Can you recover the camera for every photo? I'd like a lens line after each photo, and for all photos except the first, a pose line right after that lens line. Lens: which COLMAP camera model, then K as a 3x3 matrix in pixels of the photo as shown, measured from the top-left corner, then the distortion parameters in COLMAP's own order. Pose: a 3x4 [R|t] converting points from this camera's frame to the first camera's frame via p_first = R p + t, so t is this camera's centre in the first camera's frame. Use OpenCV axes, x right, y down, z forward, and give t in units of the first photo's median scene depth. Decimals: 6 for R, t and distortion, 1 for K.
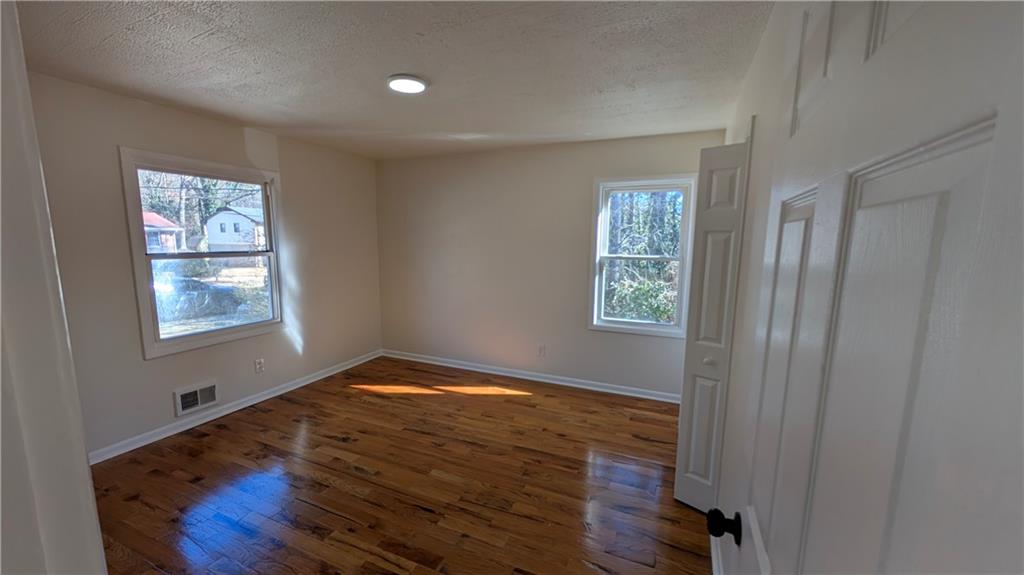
lens RADIAL K [[384.4, 0, 517.5], [0, 384.4, 294.5], [0, 0, 1]] dist [-0.000901, 0.000932]
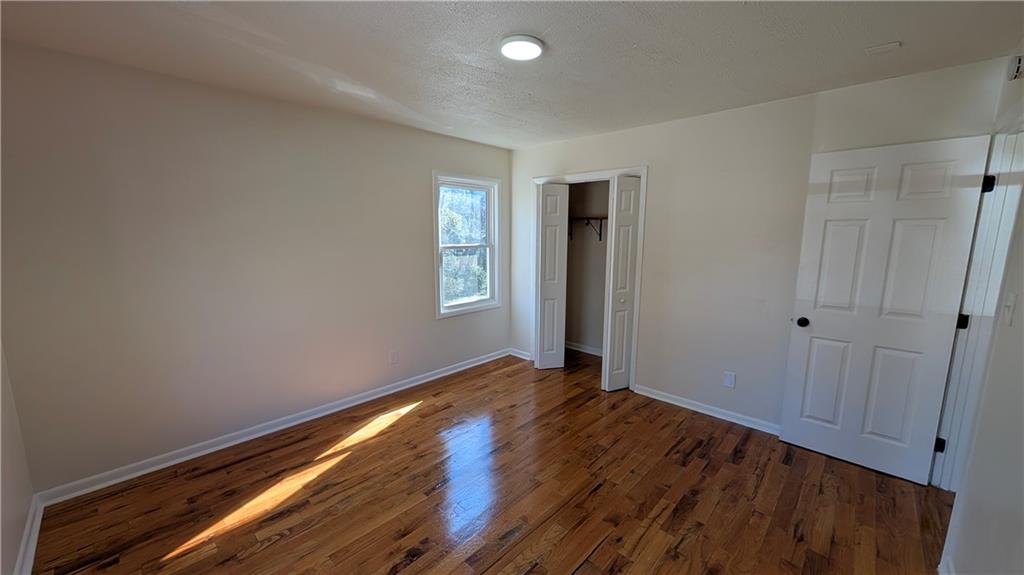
lens RADIAL K [[384.4, 0, 517.6], [0, 384.4, 289.7], [0, 0, 1]] dist [-0.000901, 0.000932]
pose [[0.341508, -0.147689, 0.928203, -0.780244], [0.135406, 0.985006, 0.106908, -0.075635], [-0.930074, 0.089175, 0.356385, 0.502961]]
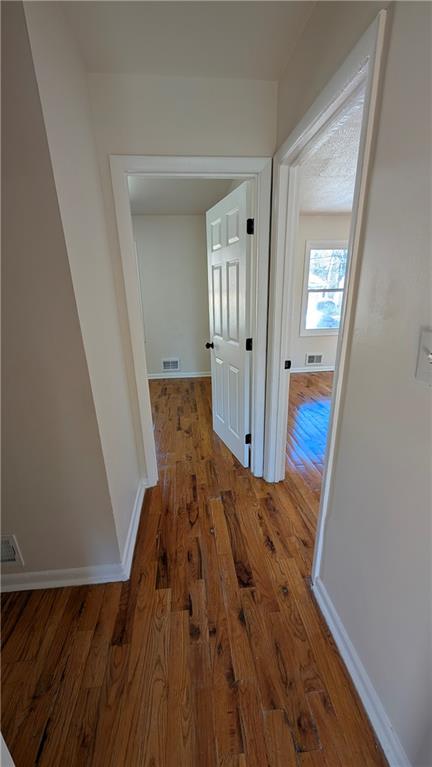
lens RADIAL K [[287.8, 0, 210.7], [0, 287.8, 383.5], [0, 0, 1]] dist [-0.003311, -0.000005]
pose [[0.472773, 0.243124, -0.846980, 0.249798], [-0.092609, 0.969570, 0.226620, 0.075168], [0.876304, -0.028702, 0.480903, -0.247215]]
